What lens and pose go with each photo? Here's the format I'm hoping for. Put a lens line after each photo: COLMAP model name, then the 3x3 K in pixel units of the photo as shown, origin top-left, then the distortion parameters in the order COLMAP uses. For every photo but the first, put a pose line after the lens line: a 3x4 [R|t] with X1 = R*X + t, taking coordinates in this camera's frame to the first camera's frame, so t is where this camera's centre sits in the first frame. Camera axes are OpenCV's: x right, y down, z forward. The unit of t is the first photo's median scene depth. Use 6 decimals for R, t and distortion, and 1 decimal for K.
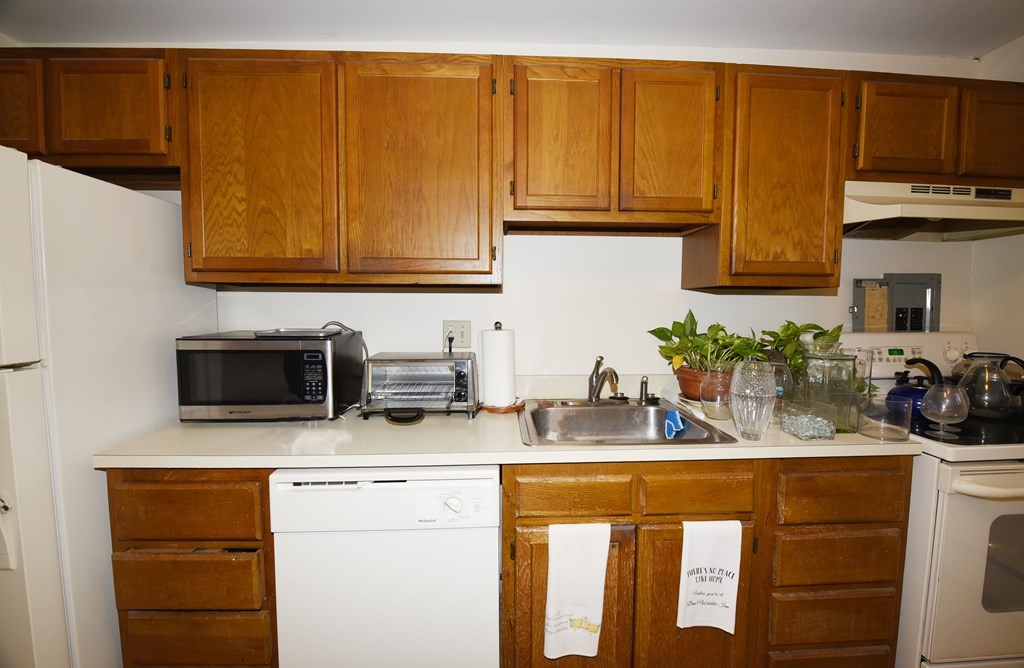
lens RADIAL K [[430.1, 0, 512.0], [0, 430.1, 334.0], [0, 0, 1]] dist [-0.020094, -0.000167]
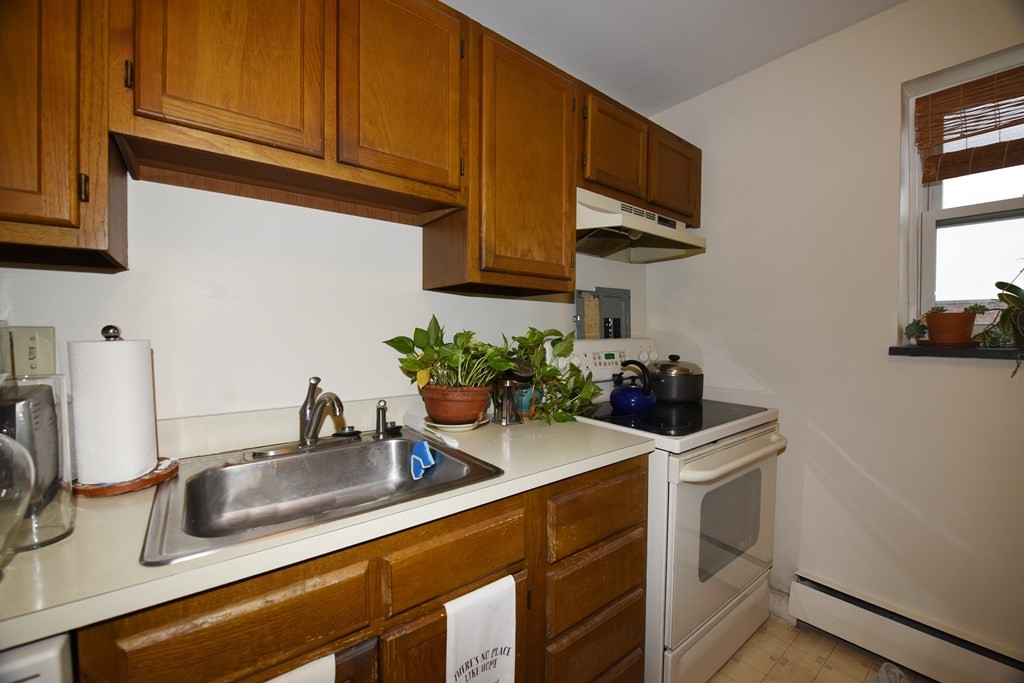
lens RADIAL K [[407.3, 0, 512.0], [0, 407.3, 341.5], [0, 0, 1]] dist [-0.019385, -0.000339]
pose [[0.816301, -0.015520, 0.577418, 0.096930], [0.039813, 0.998773, -0.029440, 0.028954], [-0.576252, 0.047021, 0.815918, 0.318392]]
